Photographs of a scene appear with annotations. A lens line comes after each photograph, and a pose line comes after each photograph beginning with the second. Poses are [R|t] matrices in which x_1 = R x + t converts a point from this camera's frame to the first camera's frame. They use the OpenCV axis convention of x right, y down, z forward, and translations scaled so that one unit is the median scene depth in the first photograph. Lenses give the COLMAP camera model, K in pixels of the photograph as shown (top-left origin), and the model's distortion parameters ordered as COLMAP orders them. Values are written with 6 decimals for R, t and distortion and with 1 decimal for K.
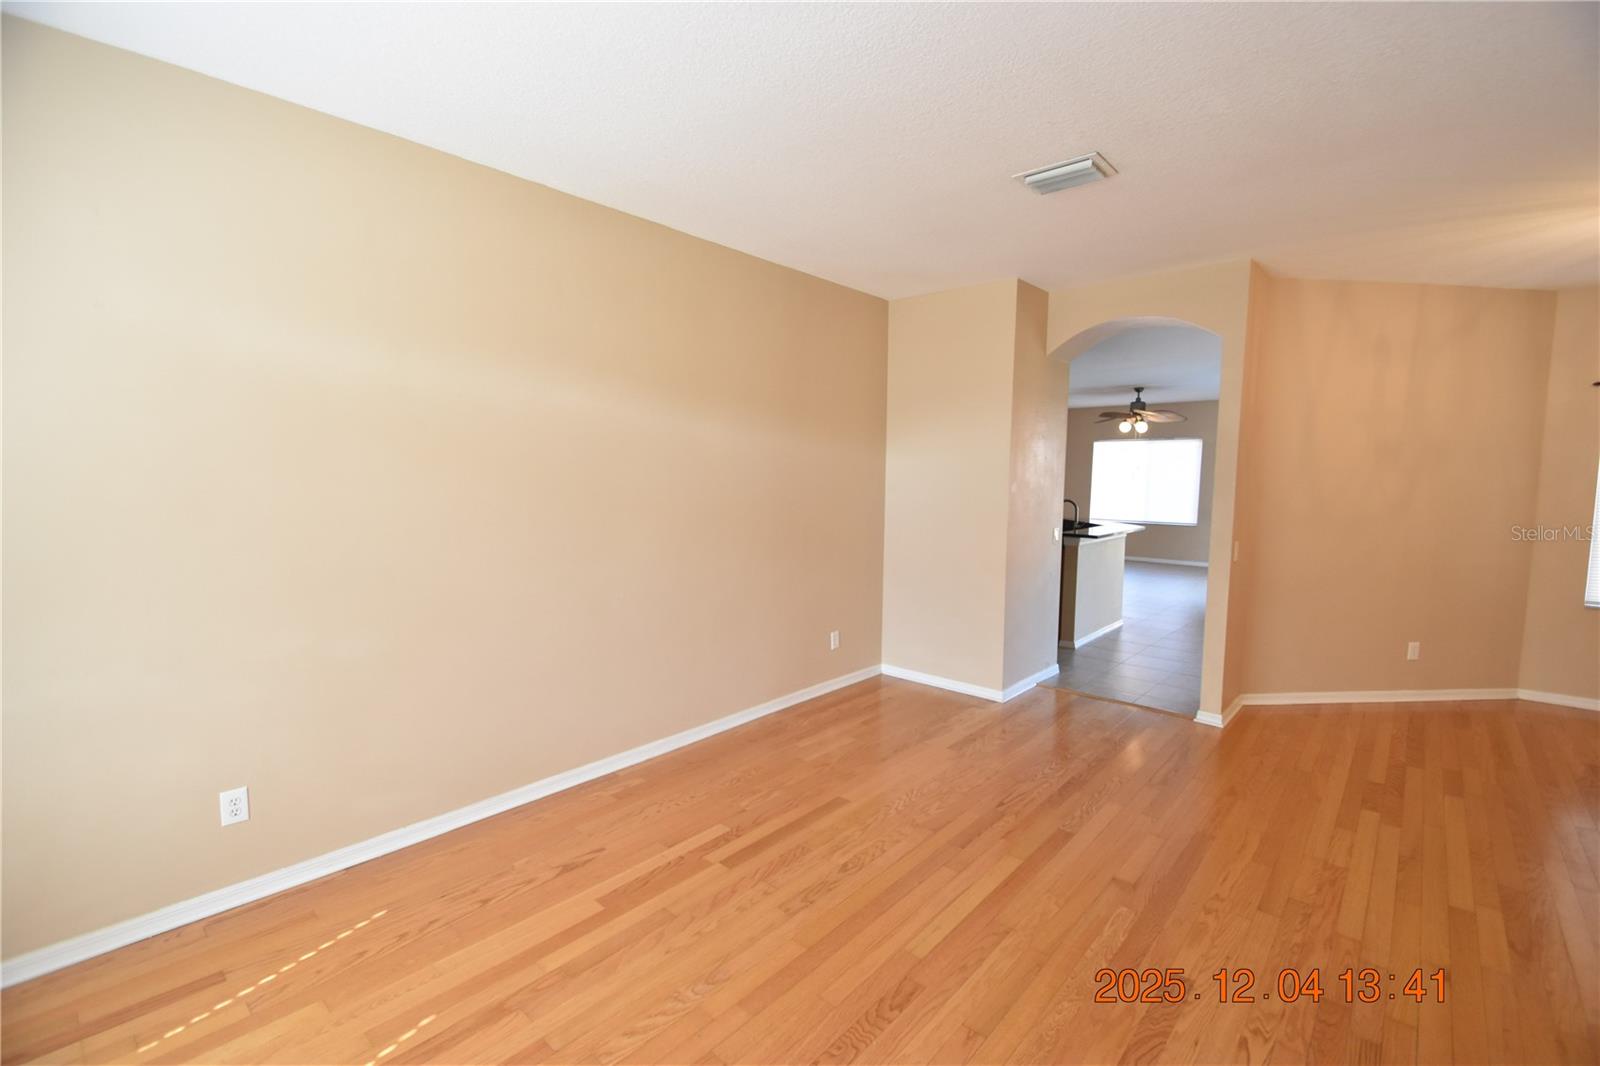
lens RADIAL K [[698.3, 0, 798.1], [0, 698.3, 541.9], [0, 0, 1]] dist [0.017479, -0.019948]
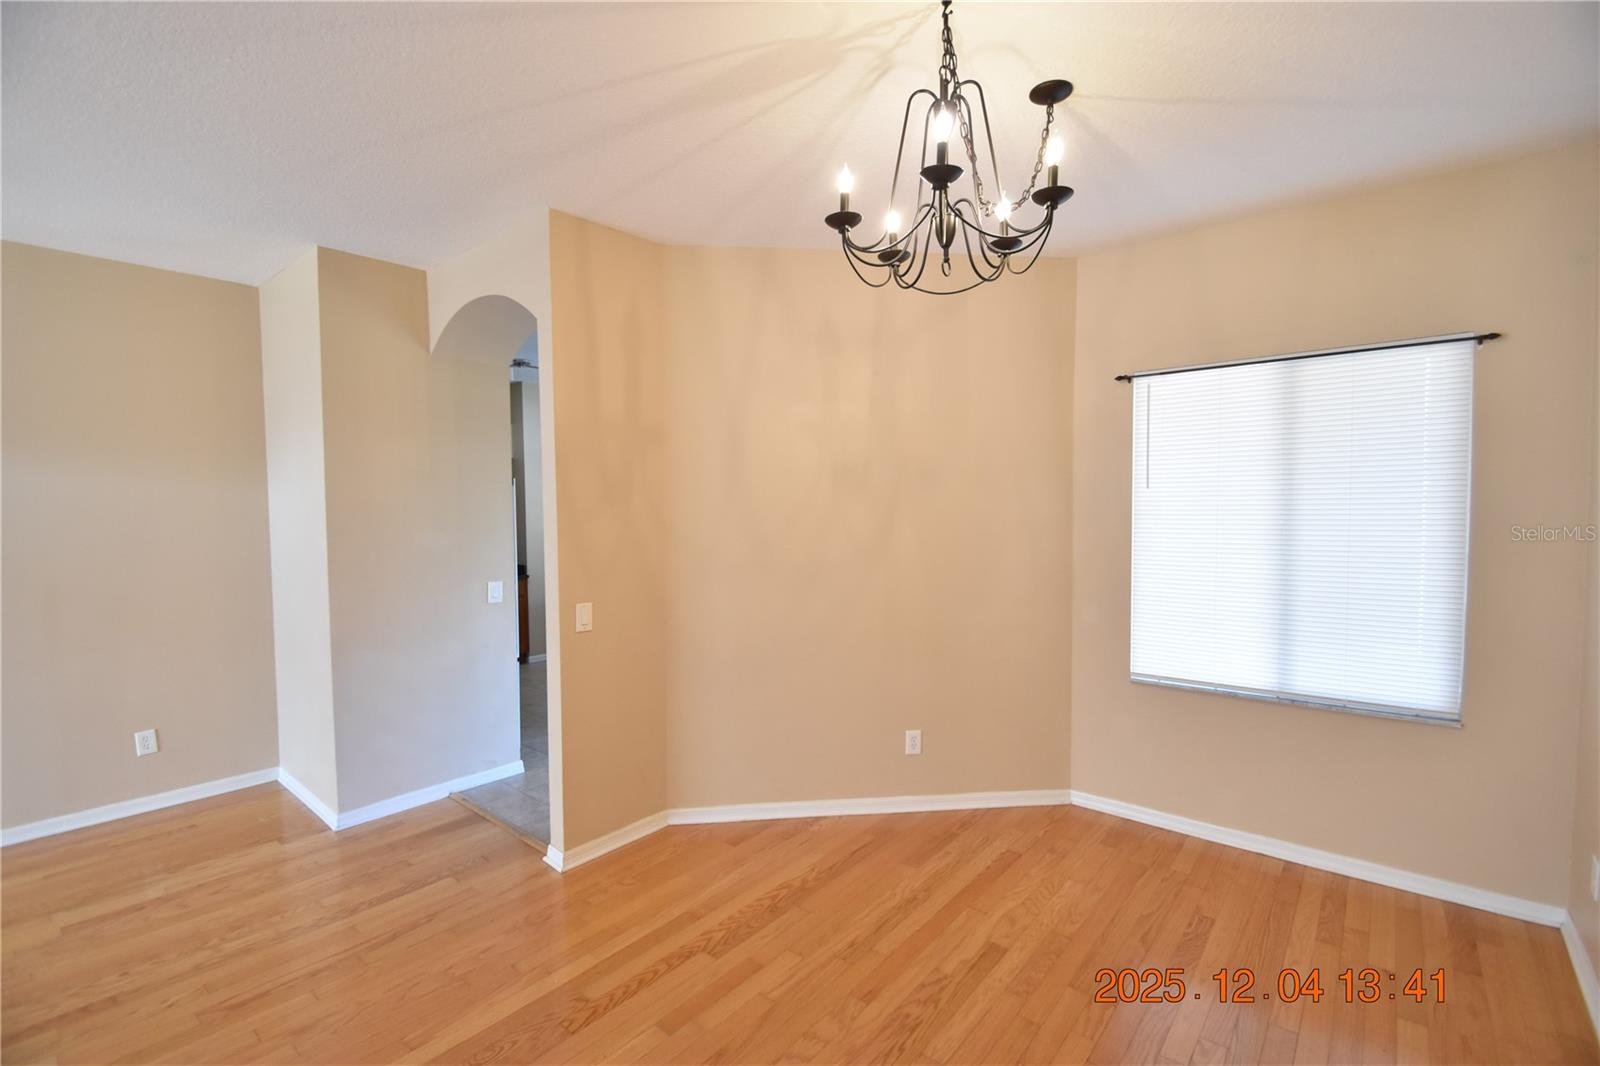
lens RADIAL K [[698.3, 0, 798.1], [0, 698.3, 541.9], [0, 0, 1]] dist [0.017479, -0.019948]
pose [[0.999356, -0.015071, 0.032566, 1.031183], [0.016618, 0.998720, -0.047782, -0.031875], [-0.031804, 0.048292, 0.998327, 0.354918]]
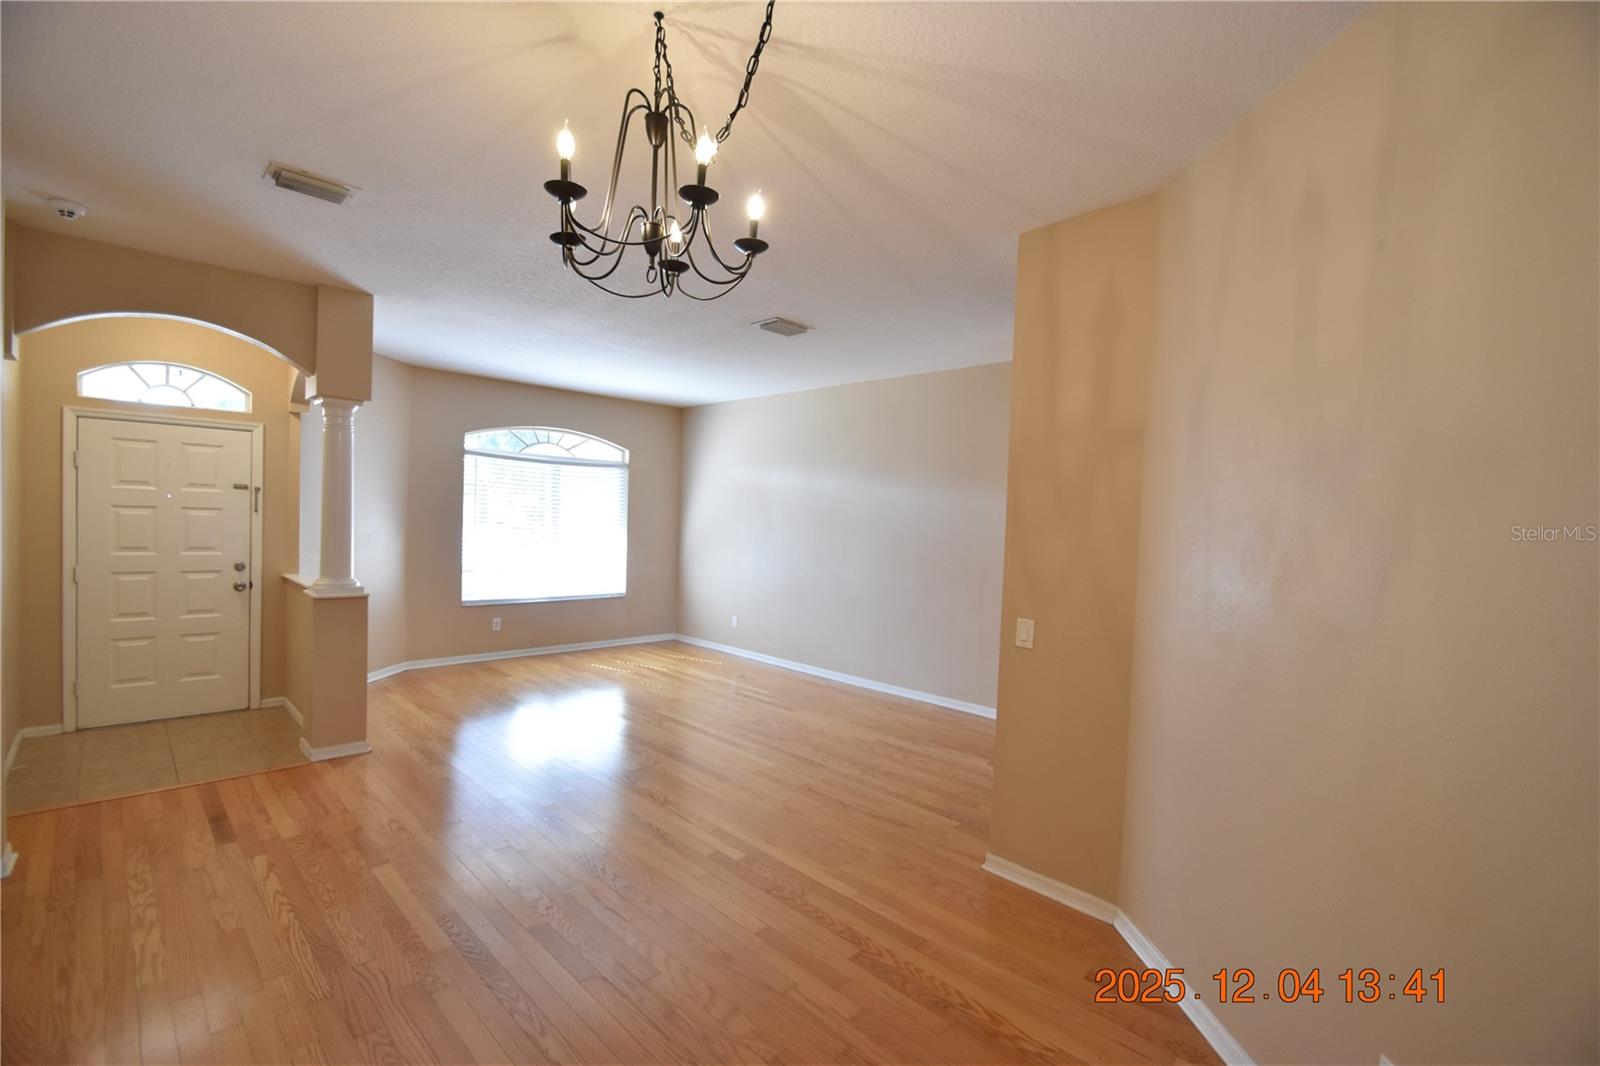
lens RADIAL K [[698.3, 0, 798.1], [0, 698.3, 541.9], [0, 0, 1]] dist [0.017479, -0.019948]
pose [[-0.057765, 0.025746, -0.997998, 1.673920], [-0.130697, 0.990869, 0.033127, -0.088145], [0.989738, 0.132349, -0.053872, 1.011388]]
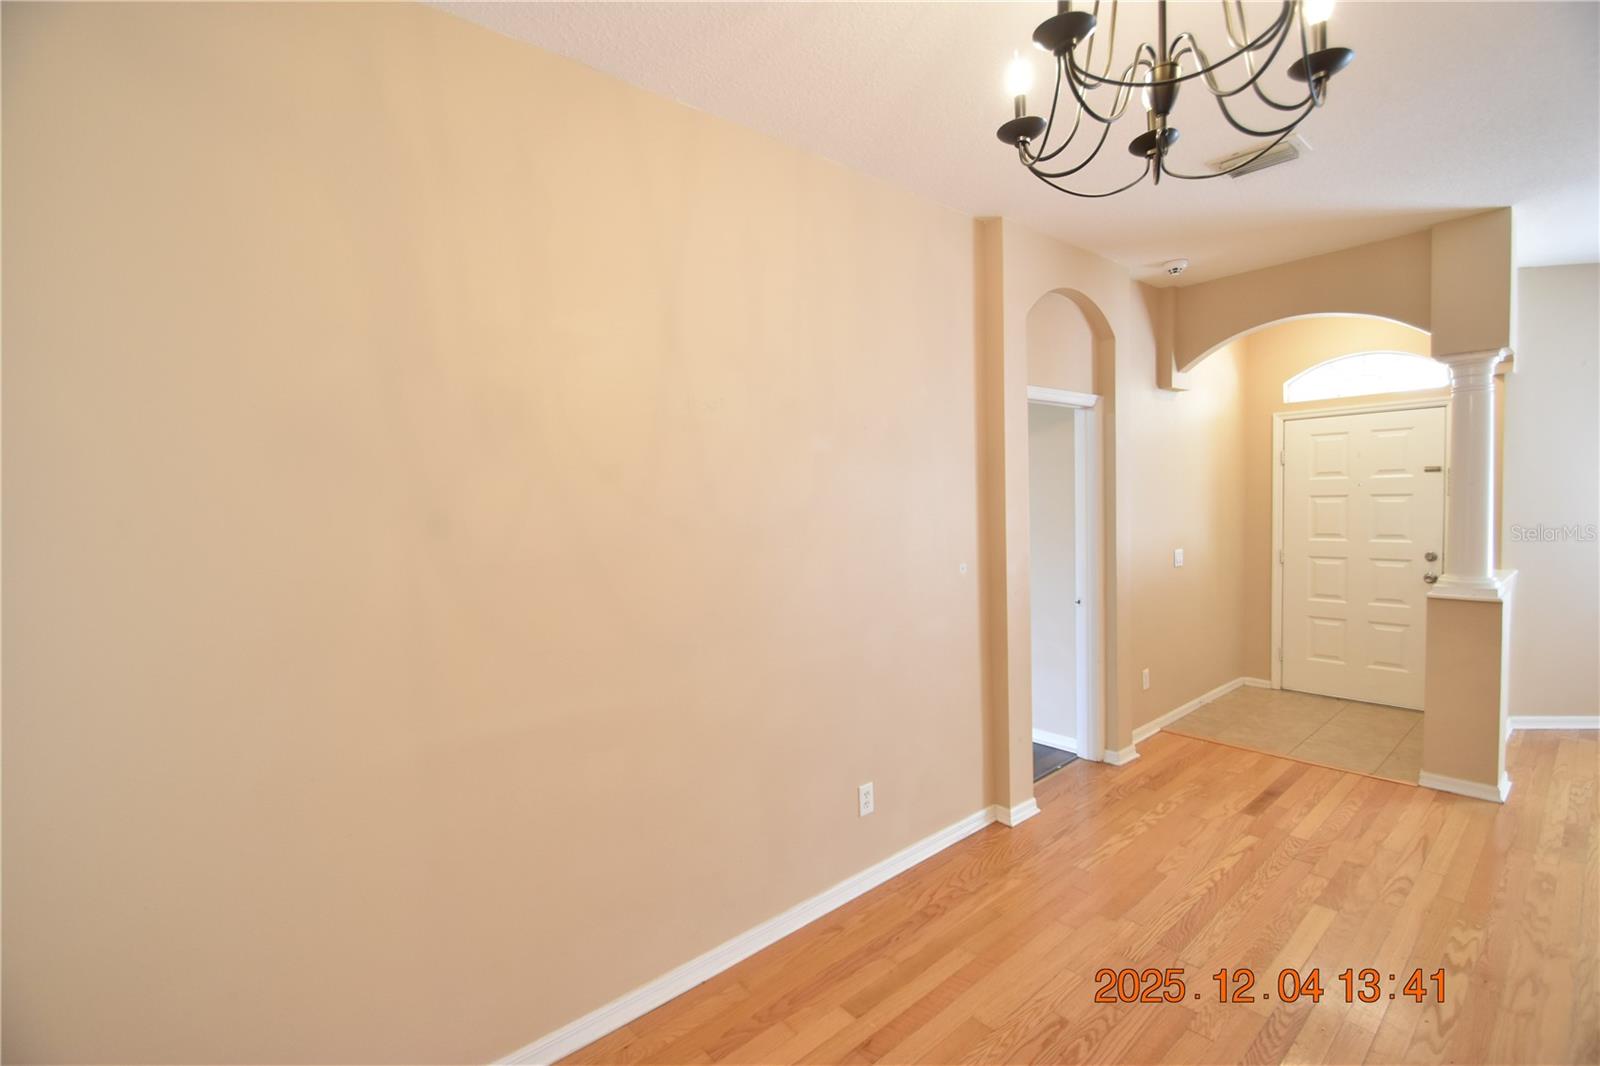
lens RADIAL K [[698.3, 0, 798.1], [0, 698.3, 541.9], [0, 0, 1]] dist [0.017479, -0.019948]
pose [[-0.989828, 0.016934, 0.141259, 1.292346], [0.038802, 0.987382, 0.153529, -0.115886], [-0.136877, 0.157448, -0.977995, 1.250309]]
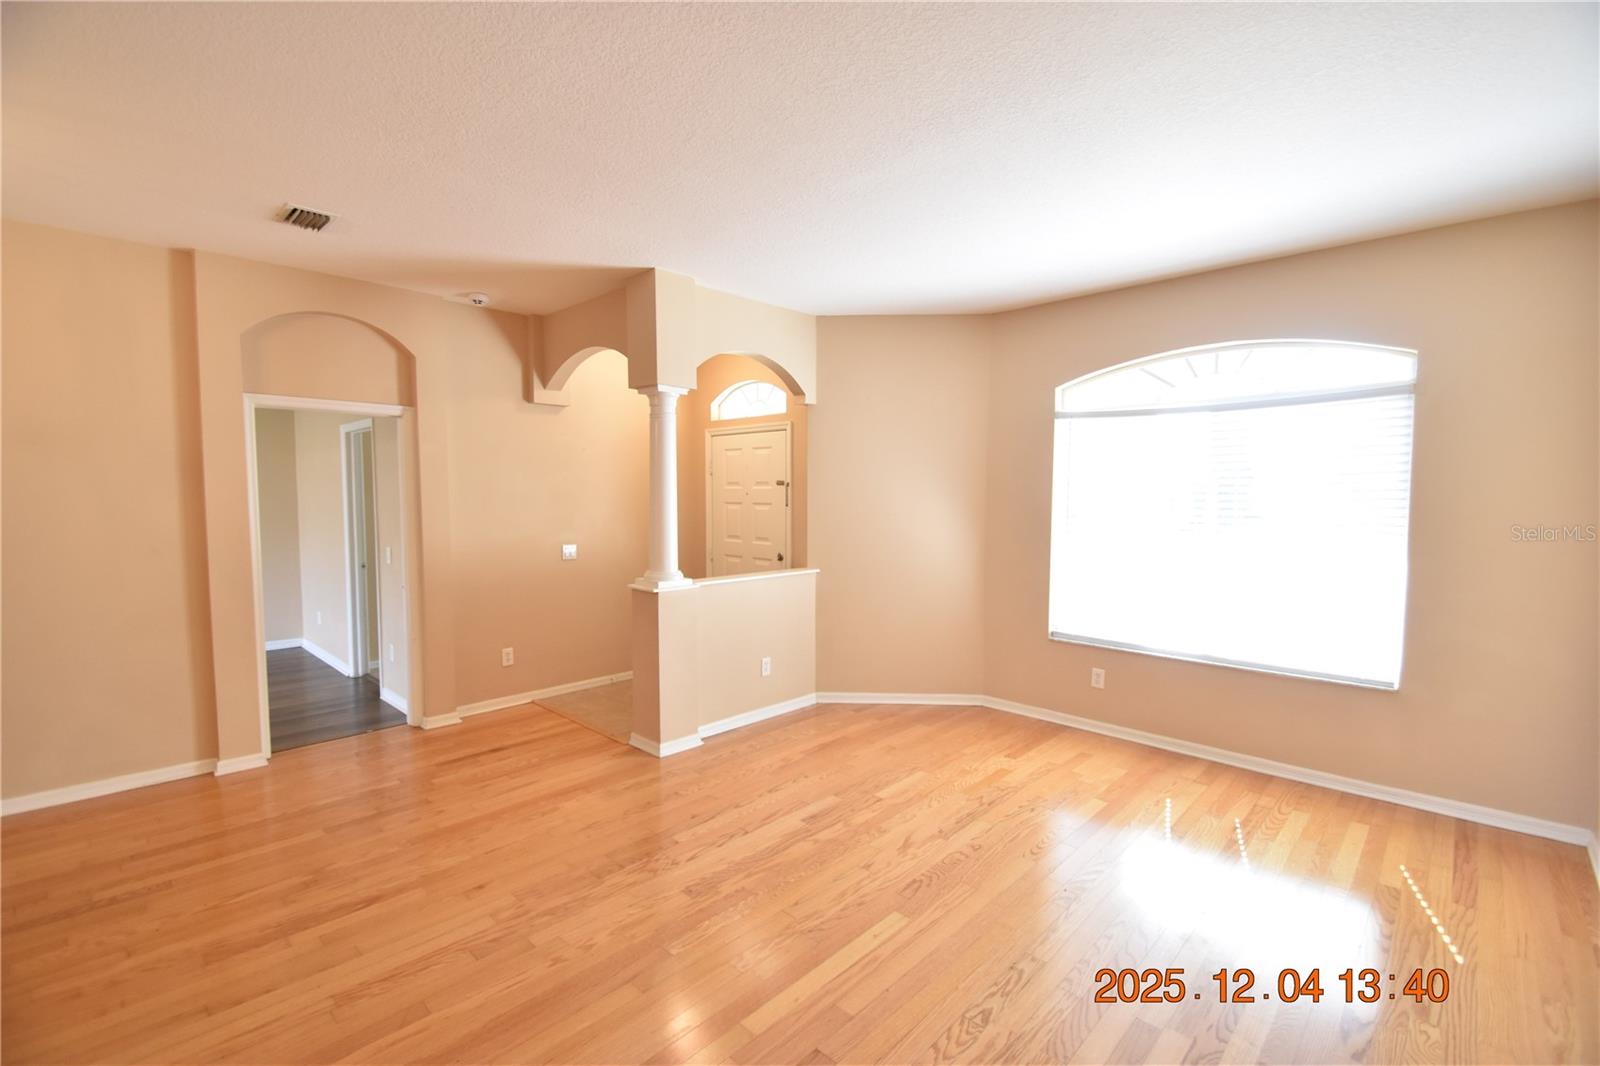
lens RADIAL K [[698.3, 0, 798.1], [0, 698.3, 541.9], [0, 0, 1]] dist [0.017479, -0.019948]
pose [[-0.999315, -0.013931, 0.034274, 0.198217], [-0.008216, 0.986828, 0.161564, -0.124454], [-0.036074, 0.161172, -0.986267, 1.331958]]
